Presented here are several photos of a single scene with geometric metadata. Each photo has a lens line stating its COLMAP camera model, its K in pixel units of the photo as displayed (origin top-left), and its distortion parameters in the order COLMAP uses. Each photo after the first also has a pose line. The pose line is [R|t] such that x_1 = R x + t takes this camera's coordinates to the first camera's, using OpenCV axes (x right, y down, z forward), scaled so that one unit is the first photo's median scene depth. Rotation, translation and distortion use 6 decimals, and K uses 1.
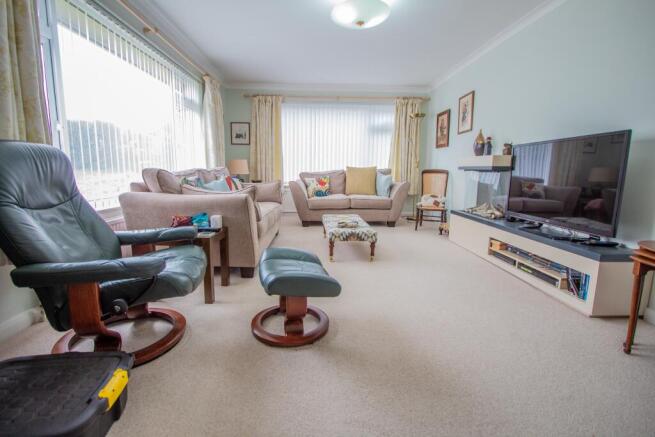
lens RADIAL K [[308.3, 0, 325.9], [0, 308.3, 217.1], [0, 0, 1]] dist [-0.013460, 0.000270]
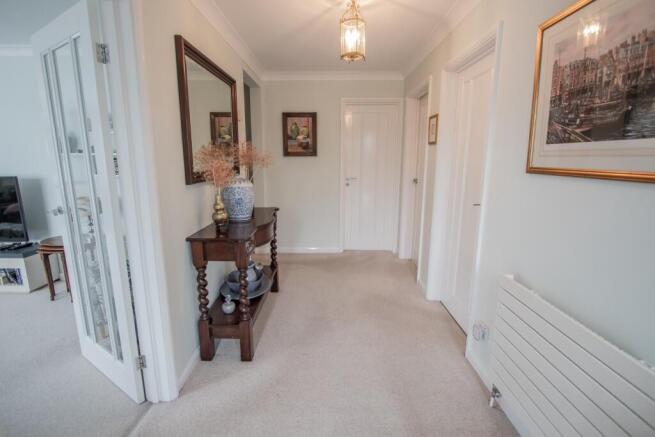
lens RADIAL K [[308.3, 0, 324.9], [0, 308.3, 218.5], [0, 0, 1]] dist [-0.013460, 0.000270]
pose [[0.054154, -0.204261, 0.977417, -0.517887], [0.148345, 0.969637, 0.194416, -0.127212], [-0.987452, 0.134467, 0.082811, -0.697944]]
